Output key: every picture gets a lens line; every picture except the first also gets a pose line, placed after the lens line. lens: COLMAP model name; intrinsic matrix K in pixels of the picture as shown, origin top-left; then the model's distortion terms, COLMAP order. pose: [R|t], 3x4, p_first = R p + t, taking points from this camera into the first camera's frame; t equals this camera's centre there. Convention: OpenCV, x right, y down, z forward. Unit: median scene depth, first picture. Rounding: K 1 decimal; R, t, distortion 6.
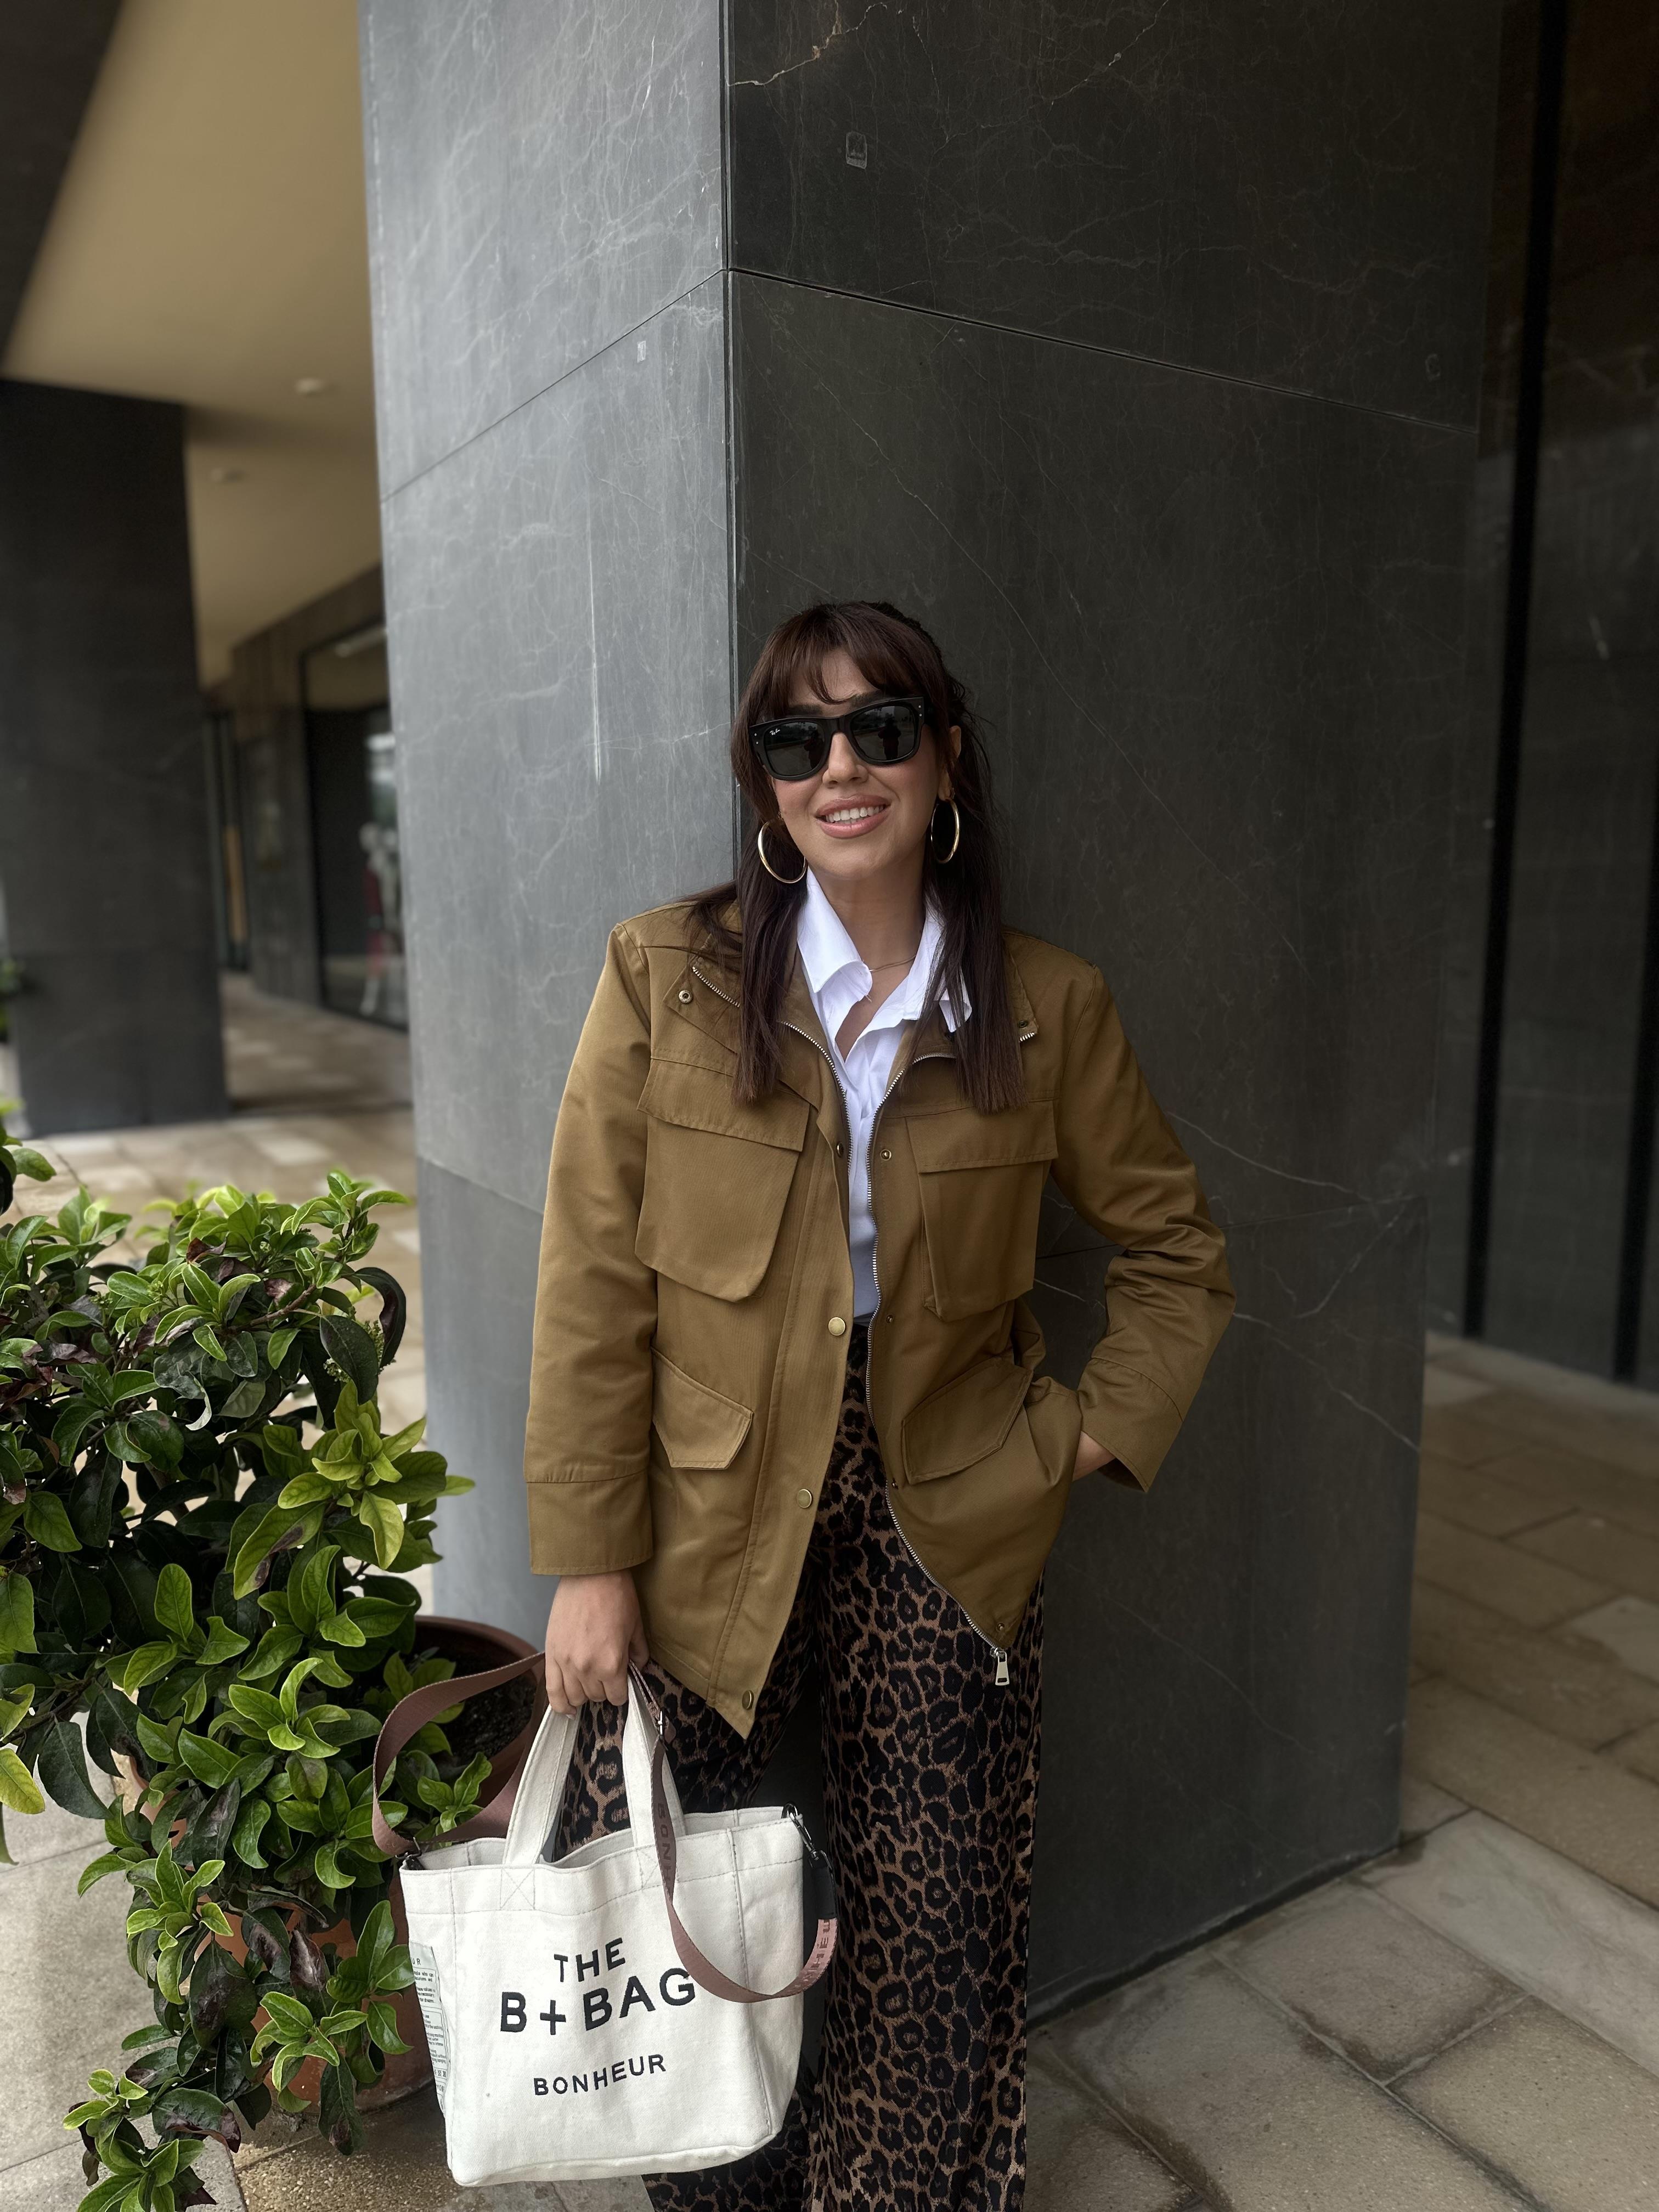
lens RADIAL K [[1567.6, 0, 832.0], [0, 1567.6, 1108.5], [0, 0, 1]] dist [0.013073, -0.022601]
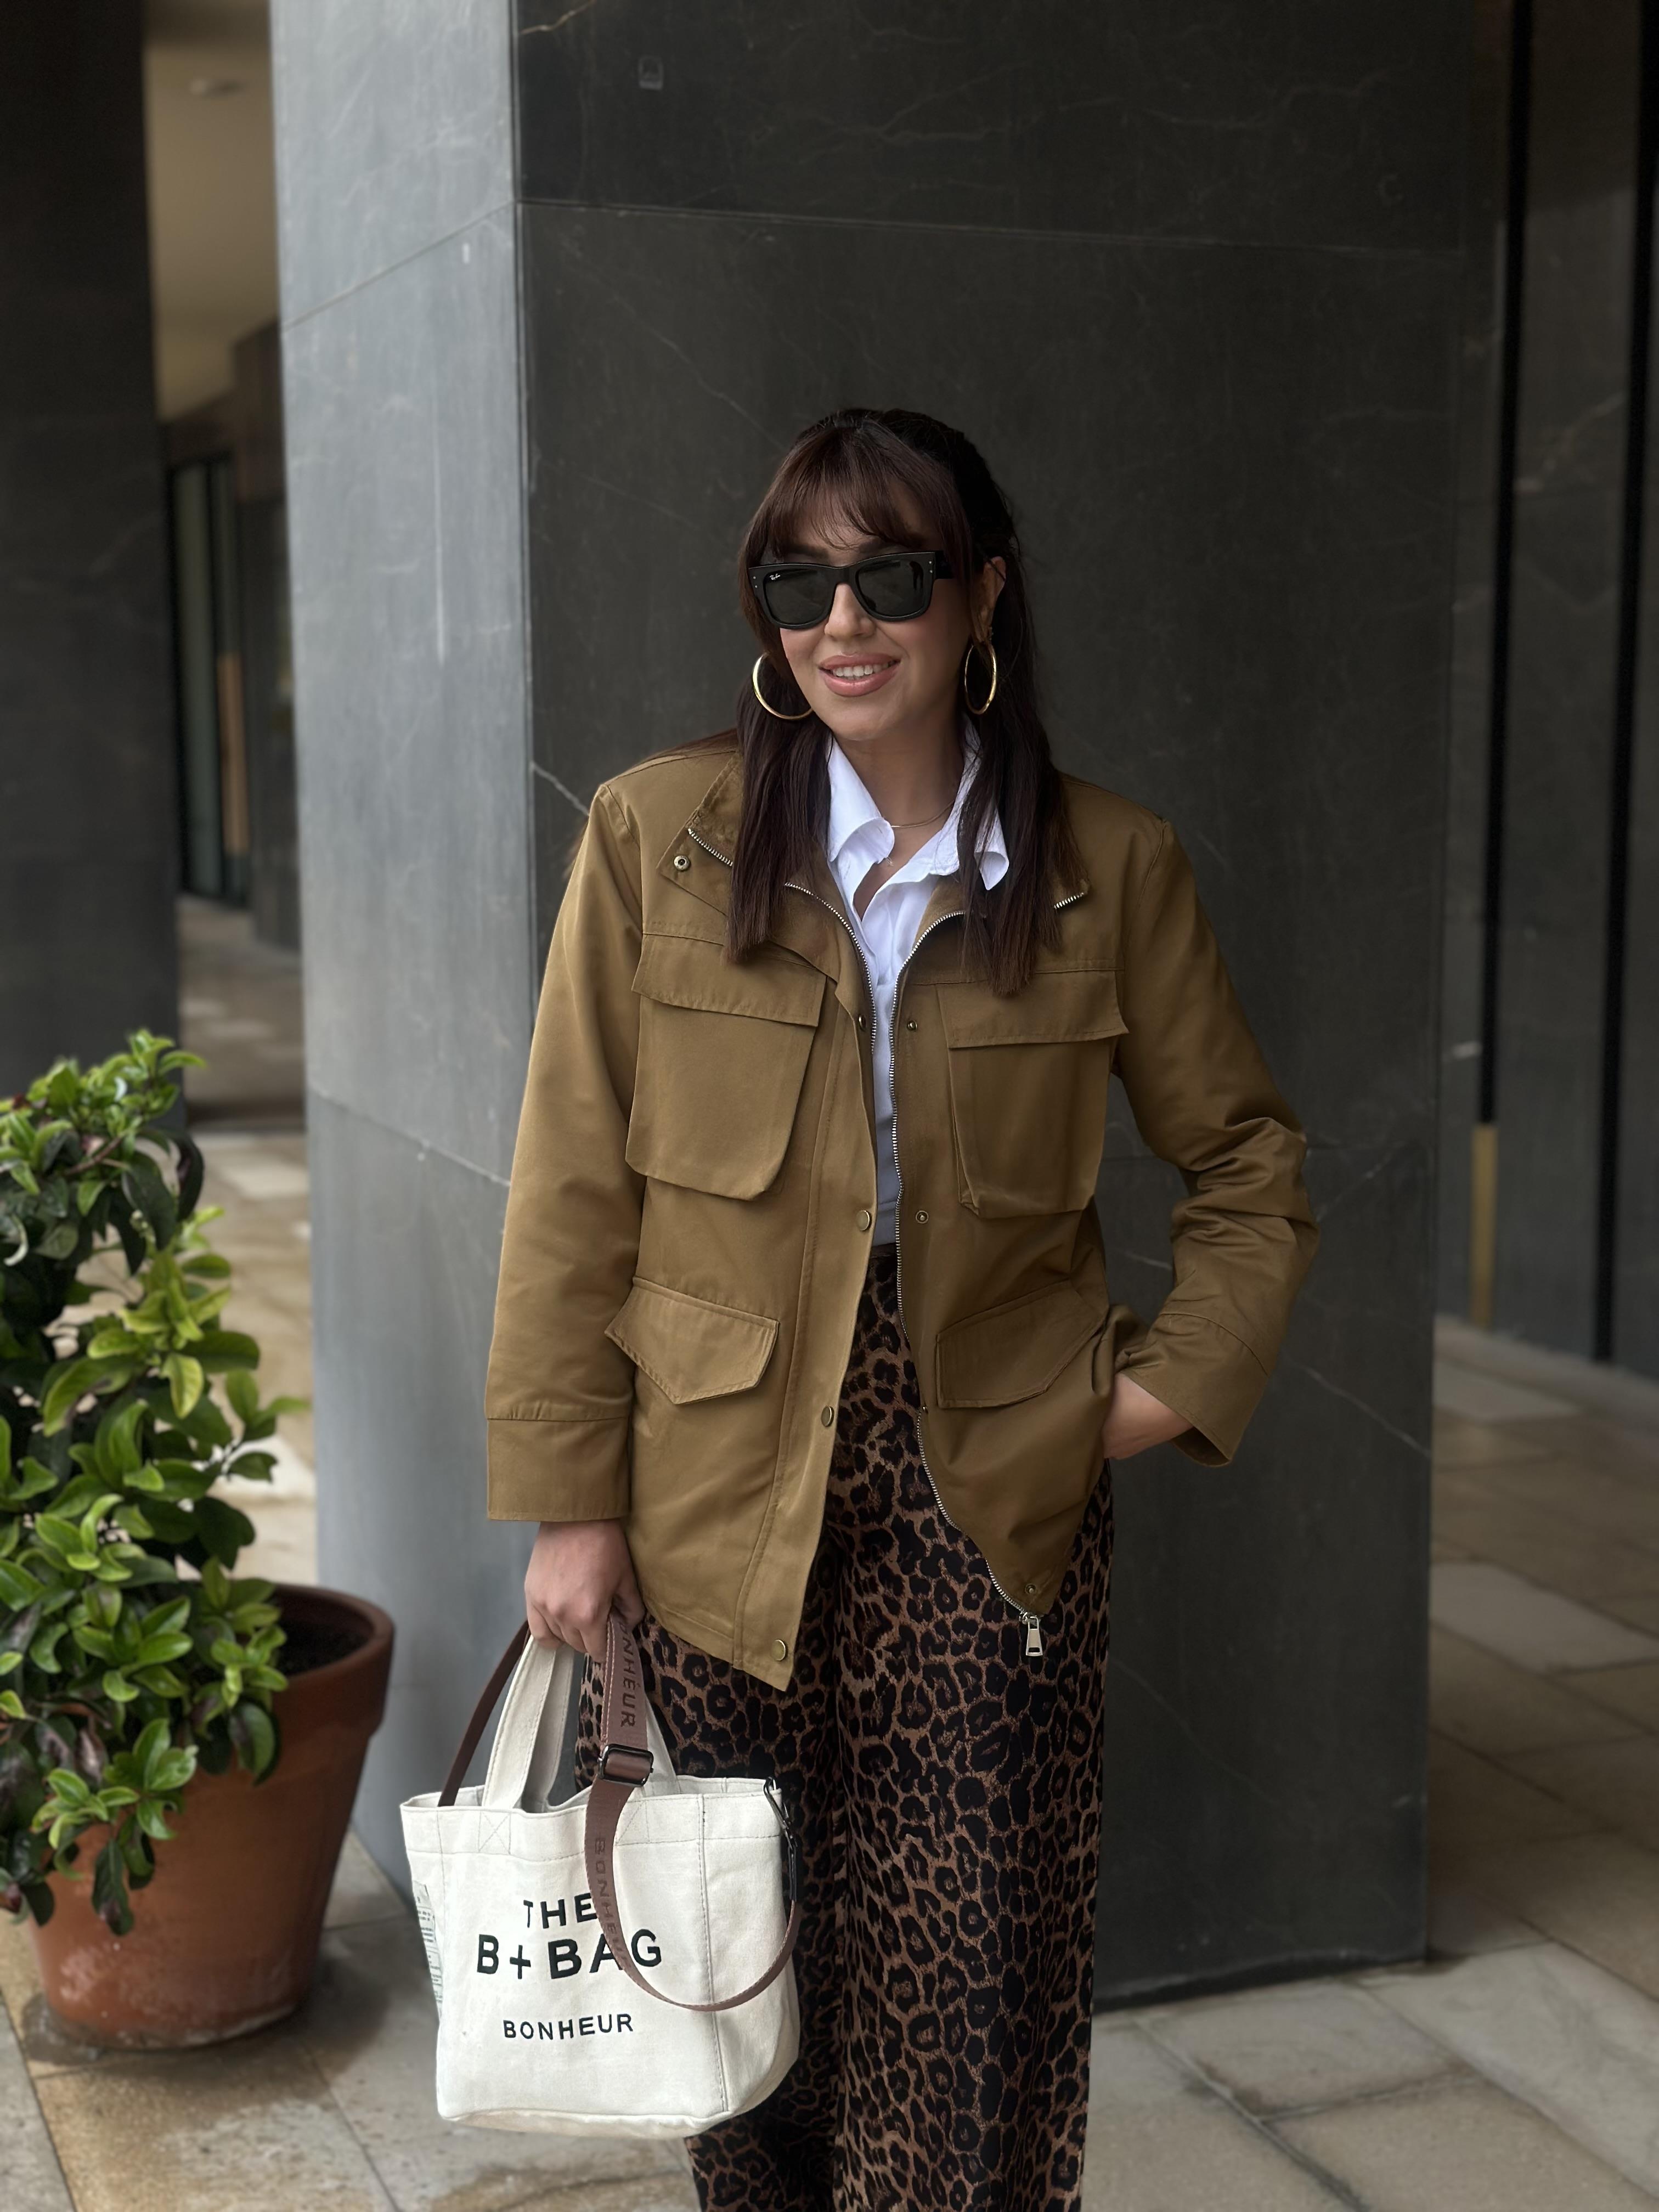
lens RADIAL K [[3123.8, 0, 843.7], [0, 3123.8, 1123.7], [0, 0, 1]] dist [0.114459, 0.000000]
pose [[0.985267, 0.030220, -0.168334, 0.398806], [-0.031845, 0.999469, -0.006960, 0.074925], [0.168034, 0.012218, 0.985705, -0.802682]]
